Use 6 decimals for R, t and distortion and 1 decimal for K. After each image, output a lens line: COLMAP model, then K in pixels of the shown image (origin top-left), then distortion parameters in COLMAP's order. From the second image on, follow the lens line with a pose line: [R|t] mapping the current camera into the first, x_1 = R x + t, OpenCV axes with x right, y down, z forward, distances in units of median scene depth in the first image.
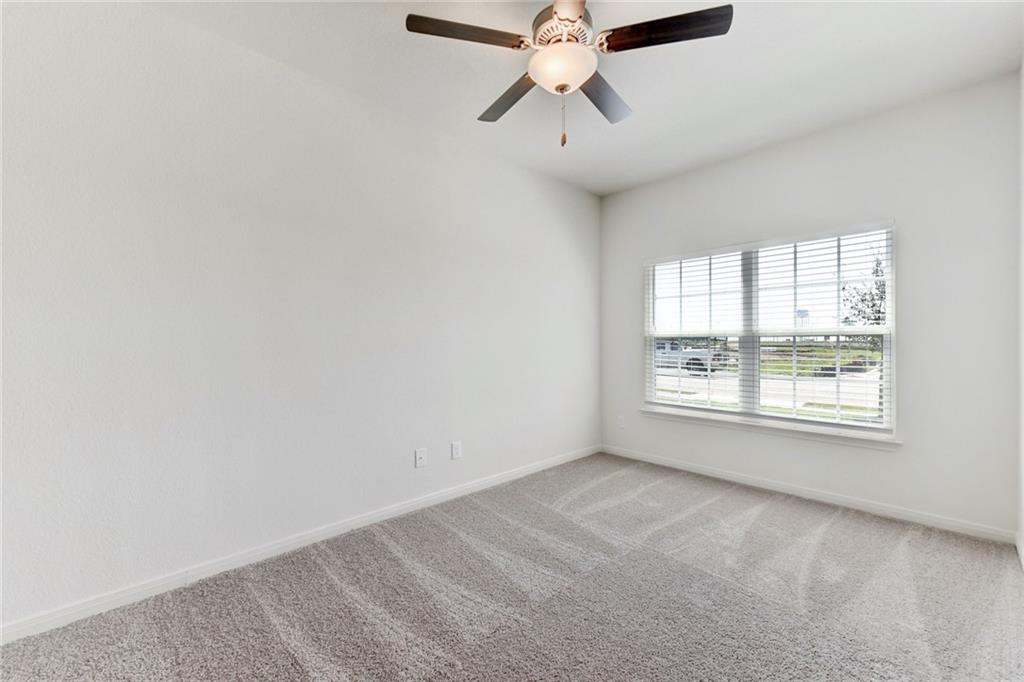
lens RADIAL K [[410.5, 0, 507.8], [0, 410.5, 339.3], [0, 0, 1]] dist [0.002631, 0.000048]
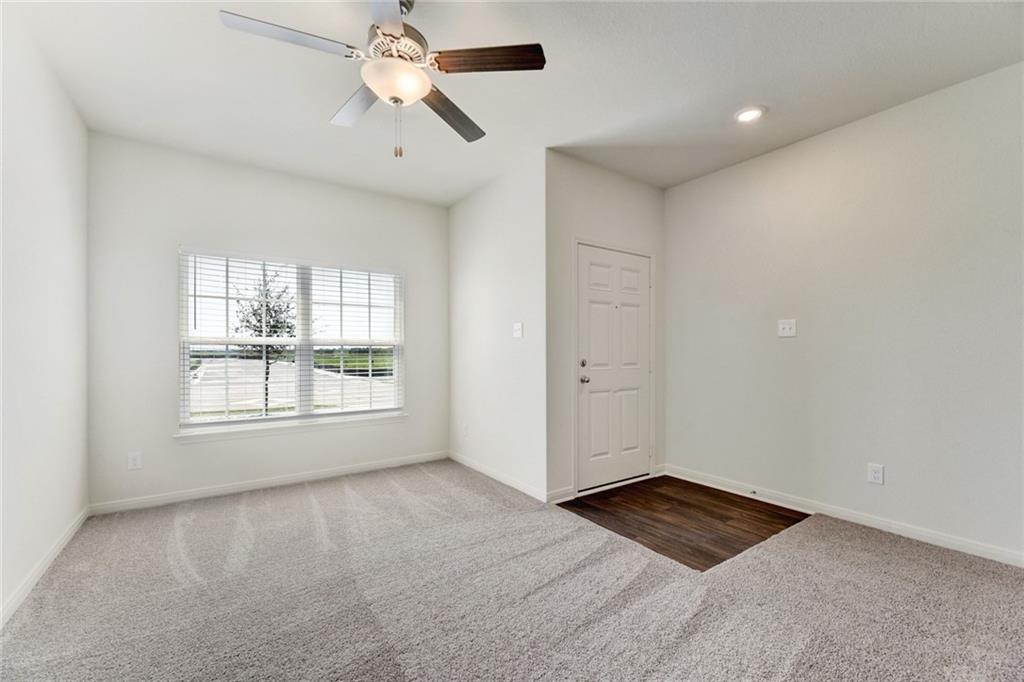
lens RADIAL K [[413.6, 0, 514.0], [0, 413.6, 347.0], [0, 0, 1]] dist [0.012294, -0.000095]
pose [[0.156565, 0.012130, 0.987593, -0.418735], [-0.007997, 0.999907, -0.011014, 0.006237], [-0.987635, -0.006174, 0.156647, 0.283769]]
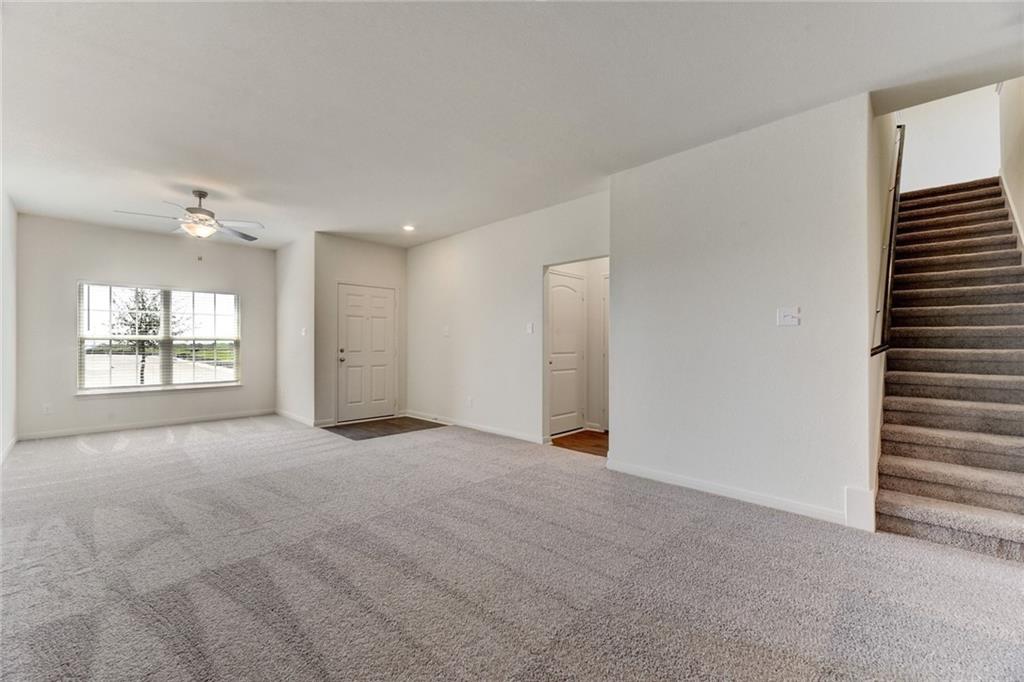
lens RADIAL K [[410.5, 0, 507.8], [0, 410.5, 339.3], [0, 0, 1]] dist [0.002631, 0.000048]
pose [[-0.025698, 0.018245, 0.999503, -1.180134], [-0.006086, 0.999812, -0.018407, 0.013035], [-0.999651, -0.006556, -0.025582, -0.384856]]
